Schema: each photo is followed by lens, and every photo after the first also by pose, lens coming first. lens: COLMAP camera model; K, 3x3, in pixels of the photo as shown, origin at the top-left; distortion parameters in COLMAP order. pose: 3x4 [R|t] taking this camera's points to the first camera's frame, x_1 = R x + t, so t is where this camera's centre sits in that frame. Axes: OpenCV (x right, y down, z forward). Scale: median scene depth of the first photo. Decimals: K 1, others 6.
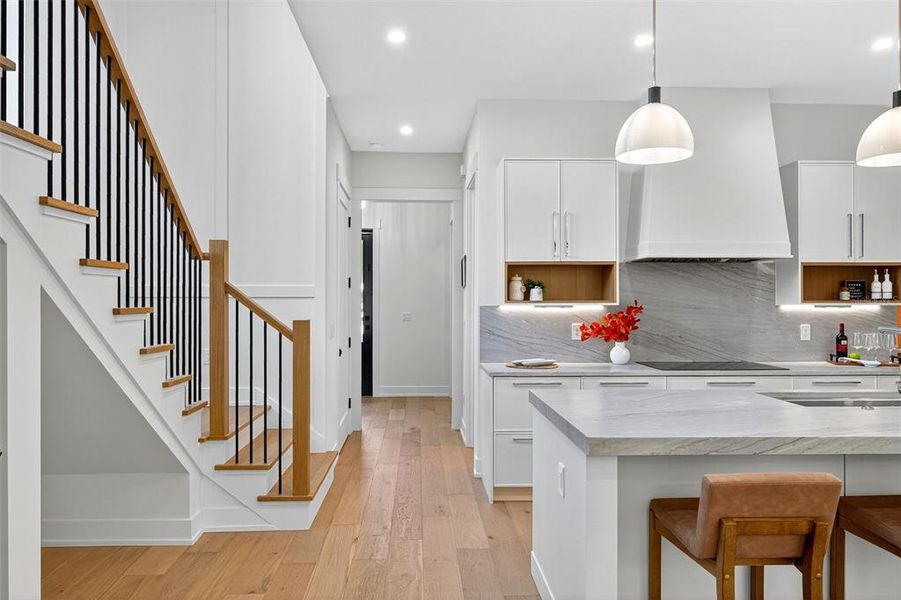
lens RADIAL K [[609.6, 0, 447.3], [0, 609.6, 298.6], [0, 0, 1]] dist [0.002467, 0.000771]
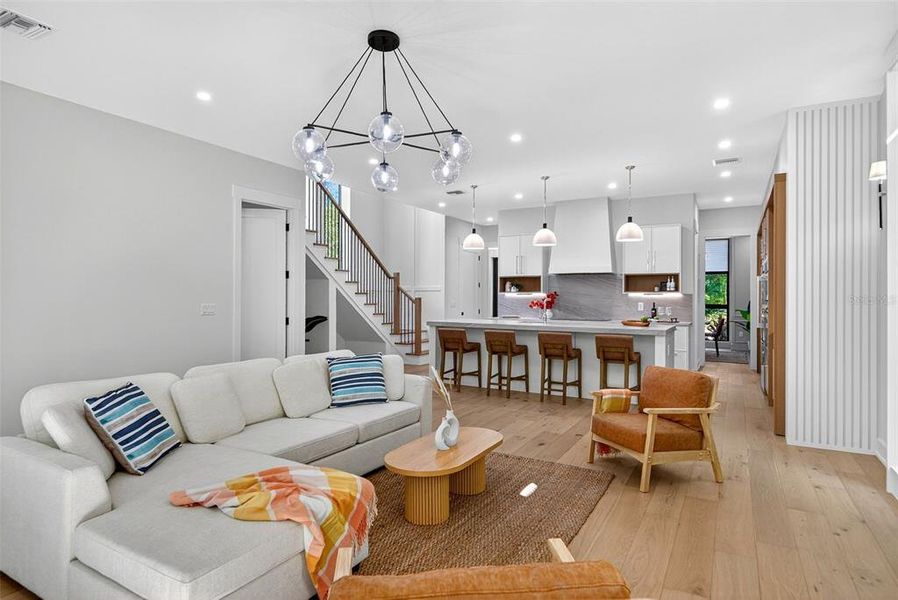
lens RADIAL K [[485.4, 0, 451.4], [0, 485.4, 297.1], [0, 0, 1]] dist [0.000424, -0.000045]
pose [[0.838794, 0.002927, -0.544442, 0.986155], [0.000079, 0.999985, 0.005498, 0.013624], [0.544450, -0.004654, 0.838781, -0.774541]]
